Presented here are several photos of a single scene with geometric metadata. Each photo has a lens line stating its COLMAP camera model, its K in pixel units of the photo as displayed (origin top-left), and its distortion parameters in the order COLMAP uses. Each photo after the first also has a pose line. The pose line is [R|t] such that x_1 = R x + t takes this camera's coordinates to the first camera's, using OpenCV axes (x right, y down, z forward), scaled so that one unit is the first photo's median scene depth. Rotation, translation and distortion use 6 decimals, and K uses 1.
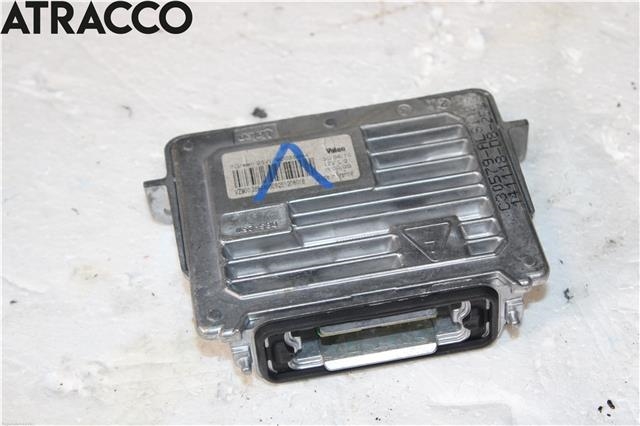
lens RADIAL K [[1629.4, 0, 320.0], [0, 1629.4, 213.0], [0, 0, 1]] dist [0.004854, 0.259653]
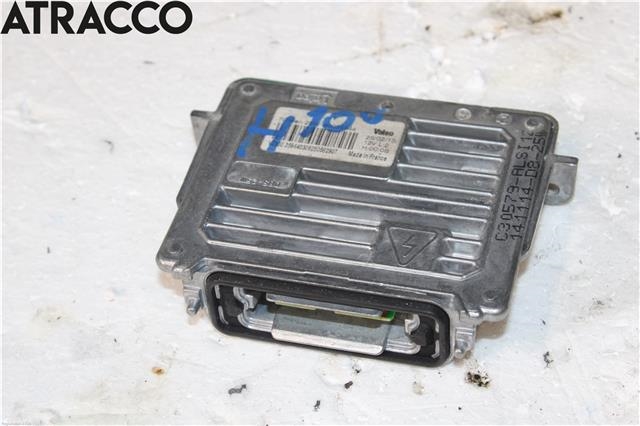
lens RADIAL K [[1629.4, 0, 320.0], [0, 1629.4, 213.0], [0, 0, 1]] dist [0.004854, 0.259653]
pose [[0.908737, 0.293737, -0.296505, 0.303211], [-0.286542, 0.955616, 0.068496, -0.053354], [0.303465, 0.022716, 0.952572, 0.050145]]
